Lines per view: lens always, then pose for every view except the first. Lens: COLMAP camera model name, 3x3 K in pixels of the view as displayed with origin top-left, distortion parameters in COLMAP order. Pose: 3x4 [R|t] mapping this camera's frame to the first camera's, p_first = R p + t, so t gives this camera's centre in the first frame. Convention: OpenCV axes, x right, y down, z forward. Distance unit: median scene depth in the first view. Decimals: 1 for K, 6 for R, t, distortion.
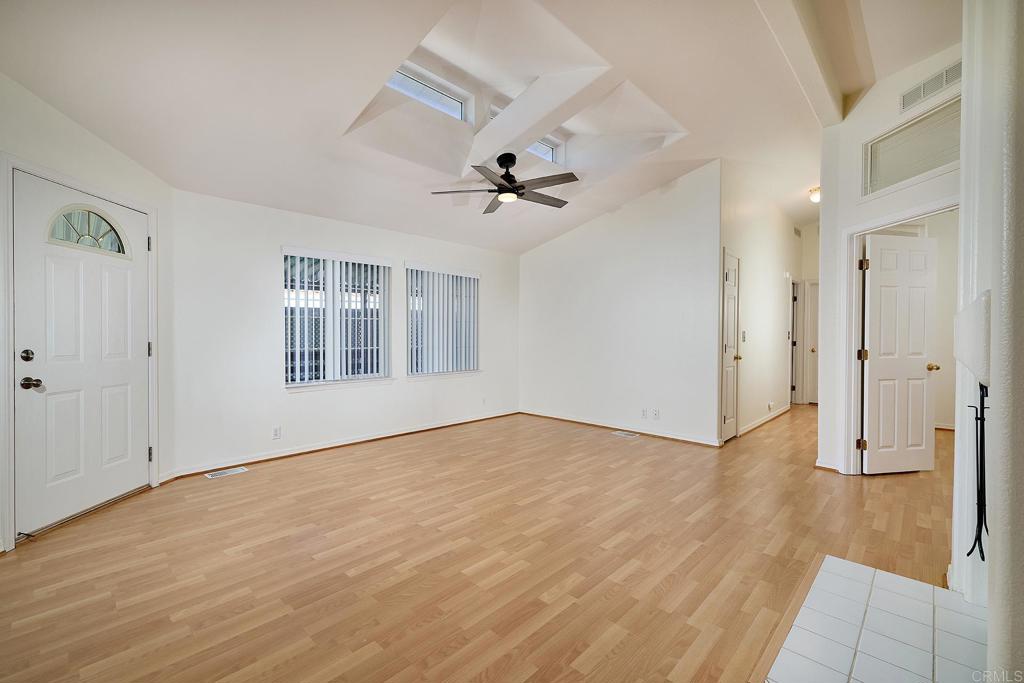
lens RADIAL K [[433.9, 0, 512.0], [0, 433.9, 341.5], [0, 0, 1]] dist [0.000721, 0.000069]
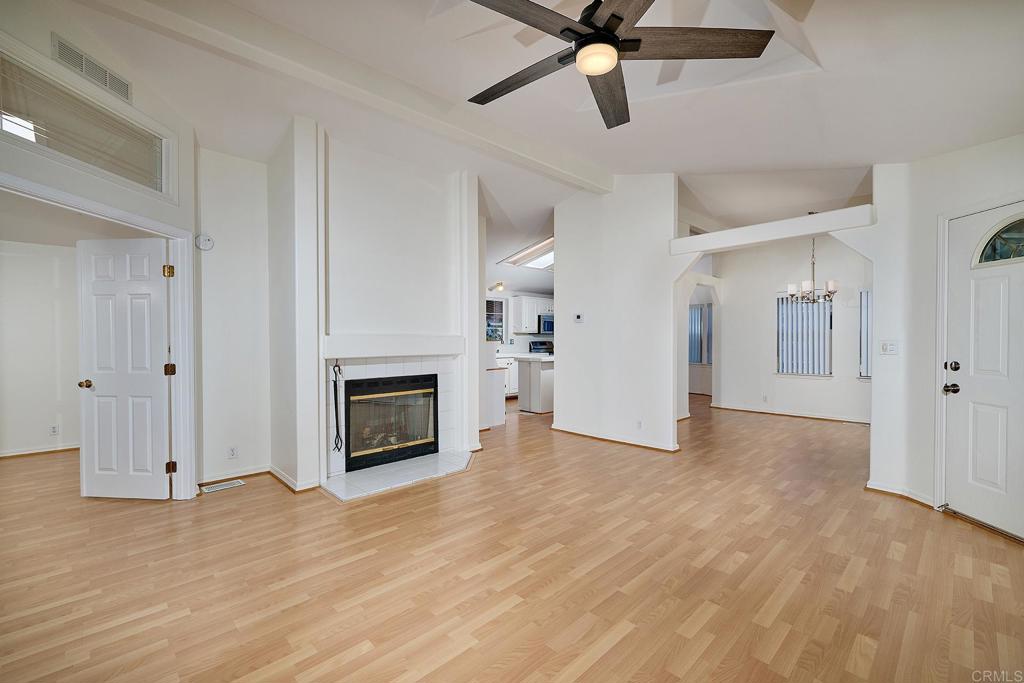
lens RADIAL K [[433.9, 0, 512.0], [0, 433.9, 341.5], [0, 0, 1]] dist [0.000721, 0.000069]
pose [[-0.998863, -0.001126, 0.047668, 0.077381], [0.000014, 0.999714, 0.023895, -0.060780], [-0.047681, 0.023868, -0.998577, 2.015949]]
